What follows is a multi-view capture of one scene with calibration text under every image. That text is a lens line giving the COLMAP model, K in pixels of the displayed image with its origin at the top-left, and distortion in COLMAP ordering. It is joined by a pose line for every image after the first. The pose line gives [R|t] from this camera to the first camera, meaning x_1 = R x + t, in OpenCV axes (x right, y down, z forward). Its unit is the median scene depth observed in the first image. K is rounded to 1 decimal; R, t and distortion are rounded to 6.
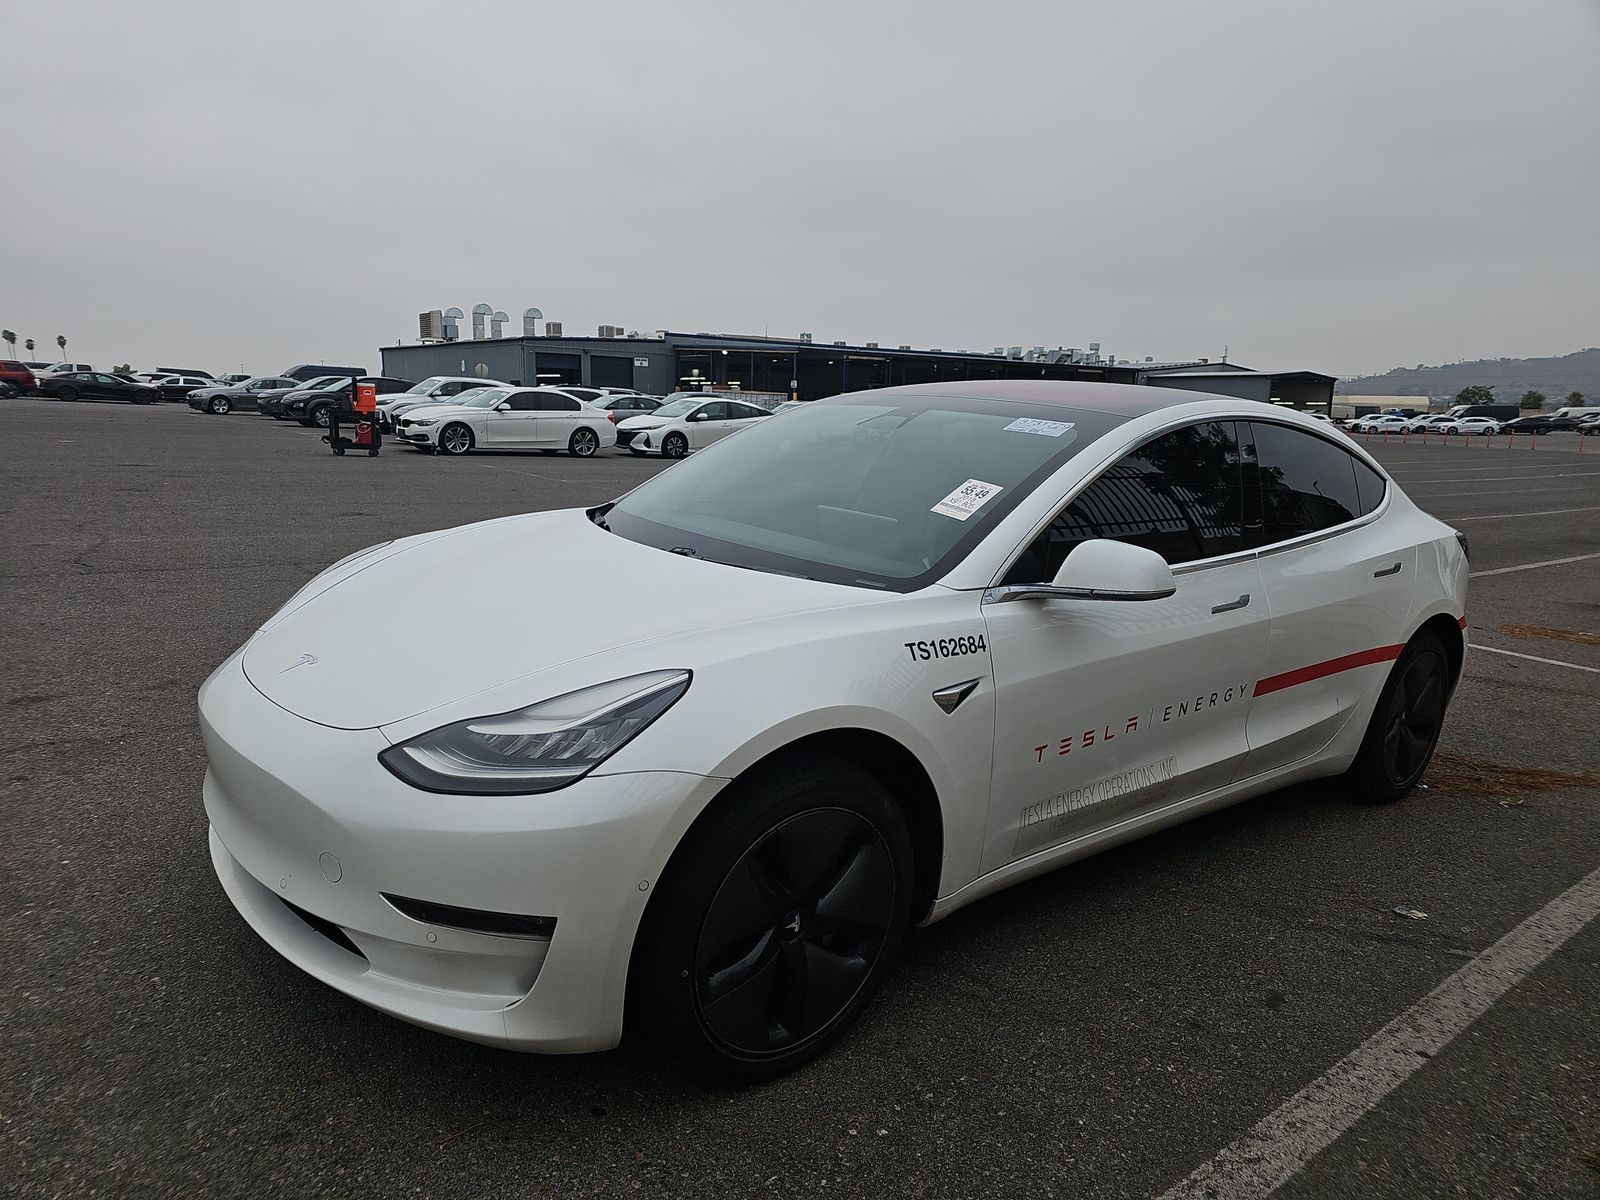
lens RADIAL K [[1072.0, 0, 793.7], [0, 1072.0, 603.9], [0, 0, 1]] dist [0.021309, -0.009166]
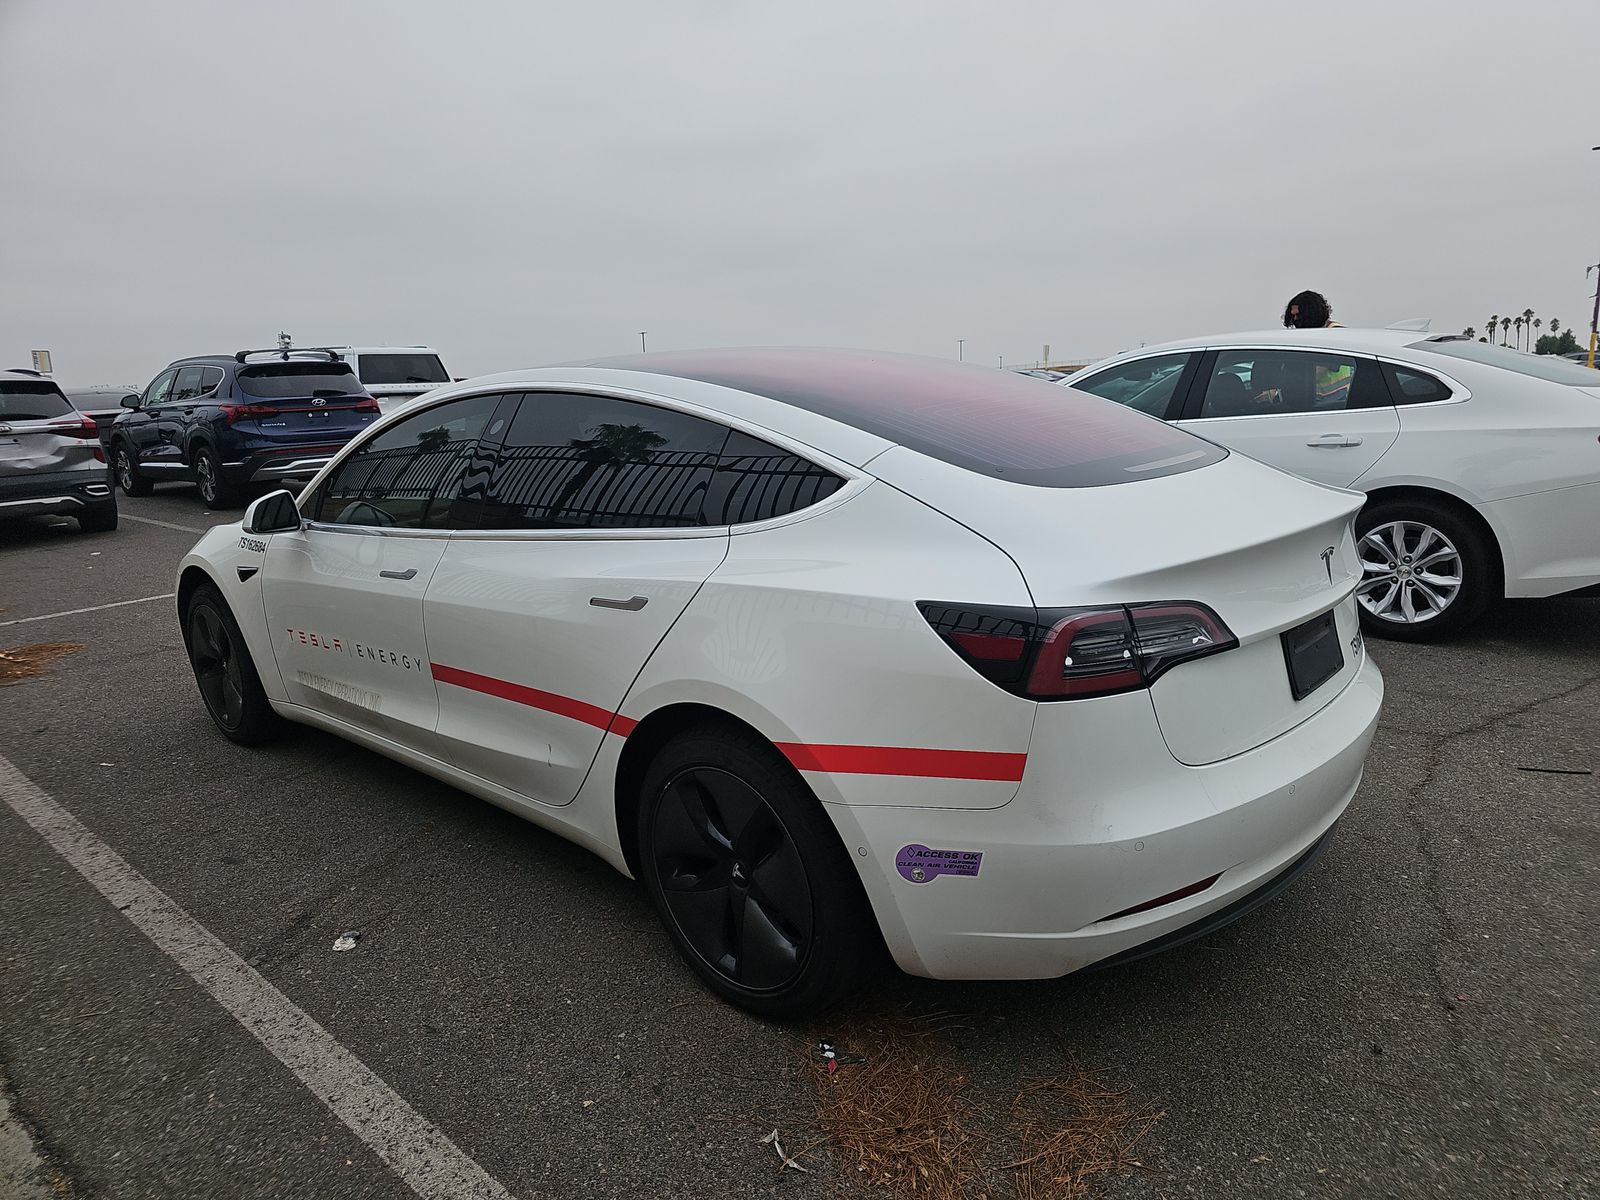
lens RADIAL K [[1072.0, 0, 796.8], [0, 1072.0, 600.0], [0, 0, 1]] dist [0.021309, -0.009166]
pose [[0.135446, 0.145748, -0.980006, 1.517832], [-0.144803, 0.981412, 0.125944, -0.165981], [0.980146, 0.124849, 0.154033, 1.241906]]
